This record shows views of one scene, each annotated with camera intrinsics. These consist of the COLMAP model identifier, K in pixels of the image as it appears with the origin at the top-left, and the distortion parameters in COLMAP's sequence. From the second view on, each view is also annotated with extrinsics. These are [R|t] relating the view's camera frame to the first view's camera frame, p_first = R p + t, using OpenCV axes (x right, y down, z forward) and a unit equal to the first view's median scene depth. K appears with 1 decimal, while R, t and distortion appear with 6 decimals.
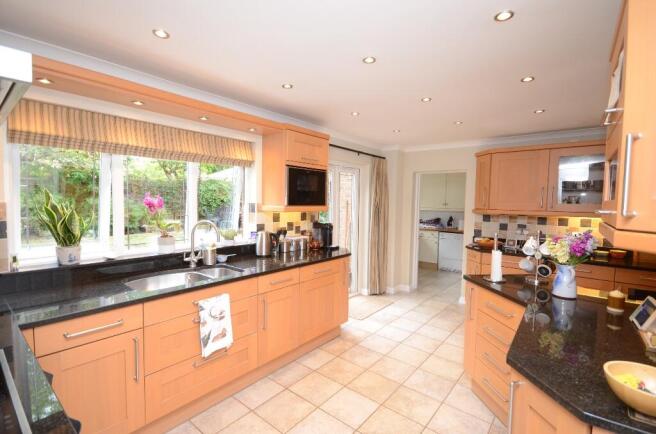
lens RADIAL K [[312.6, 0, 328.0], [0, 312.6, 217.0], [0, 0, 1]] dist [-0.000766, -0.000102]
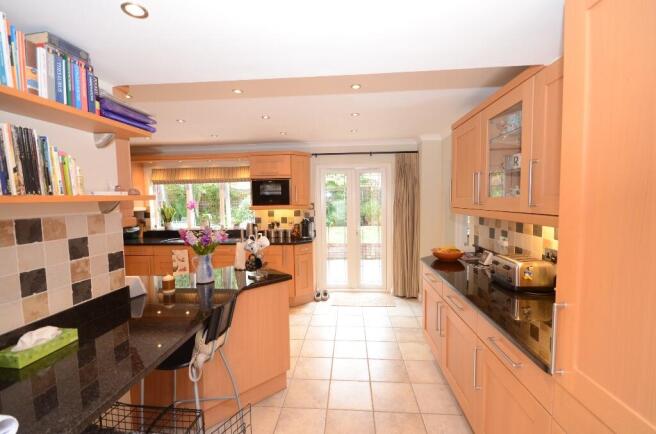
lens RADIAL K [[286.7, 0, 328.0], [0, 286.7, 217.0], [0, 0, 1]] dist [-0.001209, -0.000258]
pose [[0.554309, 0.020702, -0.832054, 1.091385], [-0.019383, 0.999741, 0.011961, -0.003904], [0.832085, 0.009498, 0.554566, 0.468264]]
